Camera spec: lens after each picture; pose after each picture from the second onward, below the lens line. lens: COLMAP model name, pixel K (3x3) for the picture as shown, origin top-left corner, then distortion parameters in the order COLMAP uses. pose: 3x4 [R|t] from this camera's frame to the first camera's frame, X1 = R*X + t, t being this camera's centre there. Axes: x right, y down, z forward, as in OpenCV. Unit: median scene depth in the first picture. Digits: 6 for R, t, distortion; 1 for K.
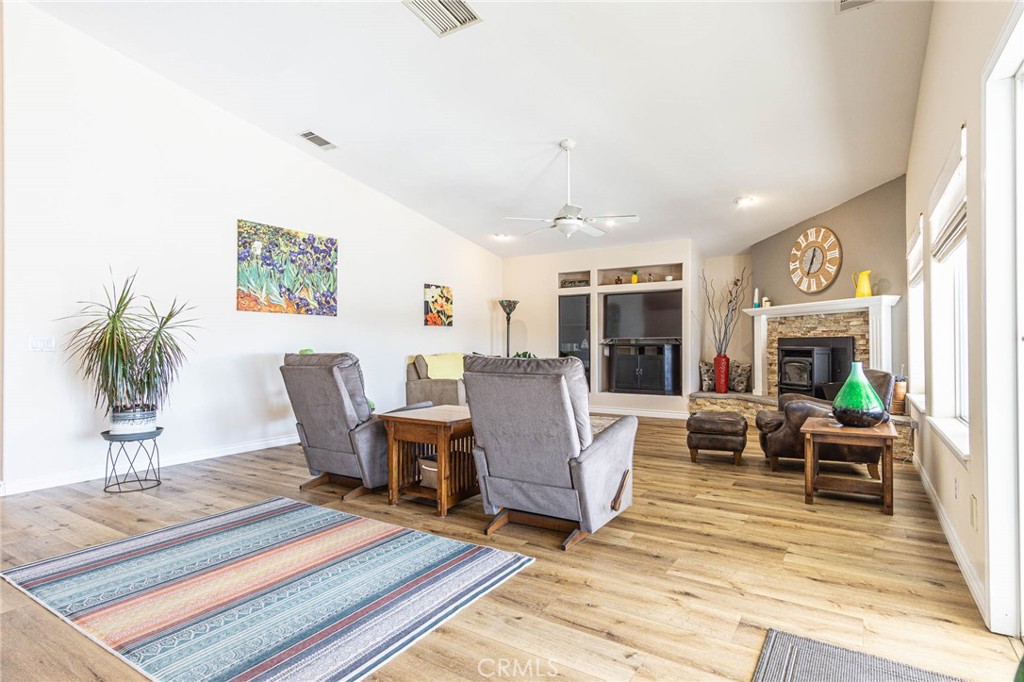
lens RADIAL K [[538.4, 0, 506.6], [0, 538.4, 341.5], [0, 0, 1]] dist [0.002837, 0.003220]
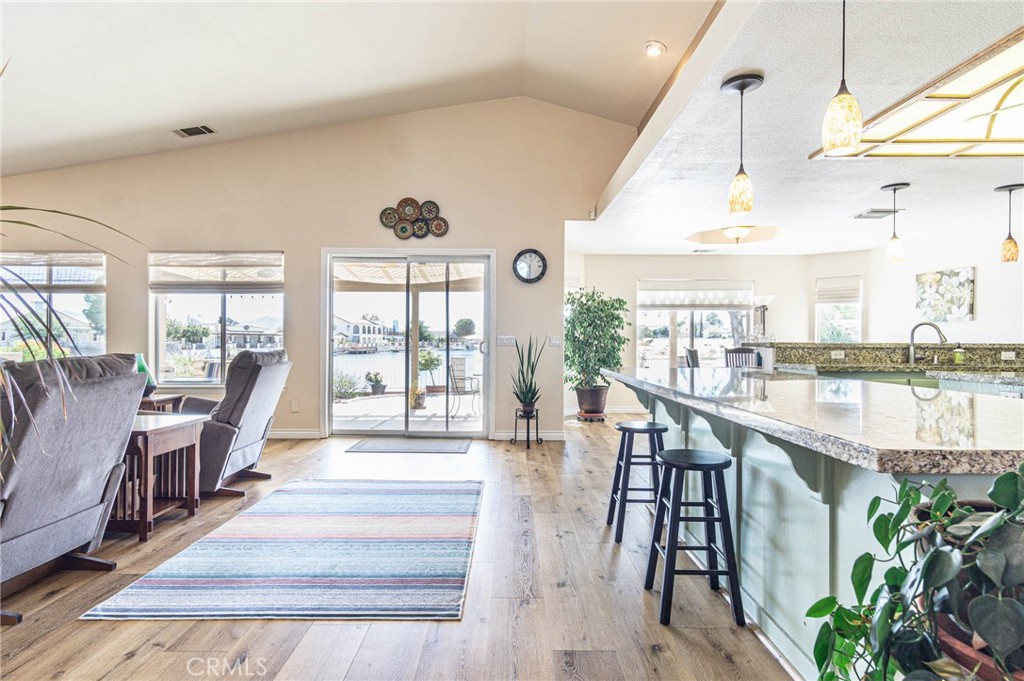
lens RADIAL K [[538.4, 0, 512.1], [0, 538.4, 340.1], [0, 0, 1]] dist [0.002837, 0.003220]
pose [[-0.550812, 0.003114, 0.834623, -1.075639], [-0.004023, 0.999972, -0.006386, 0.005349], [-0.834619, -0.006875, -0.550784, 0.894087]]
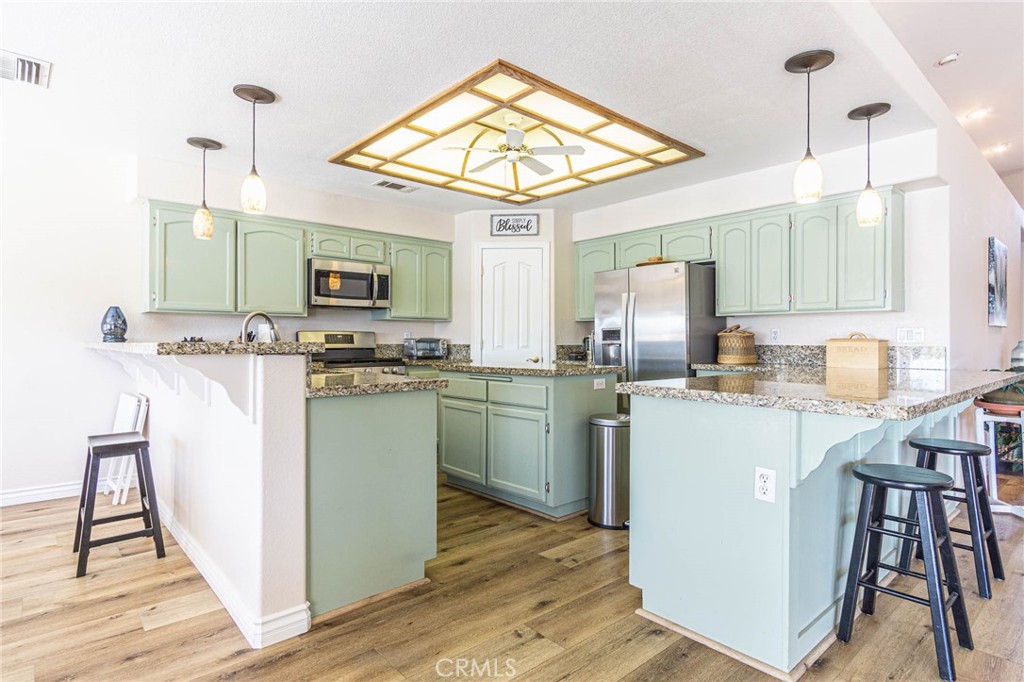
lens RADIAL K [[538.4, 0, 504.3], [0, 538.4, 341.0], [0, 0, 1]] dist [0.002837, 0.003220]
pose [[-0.265017, 0.000868, -0.964243, 0.032751], [0.000382, 1.000000, 0.000795, -0.000882], [0.964244, -0.000158, -0.265017, 0.105417]]
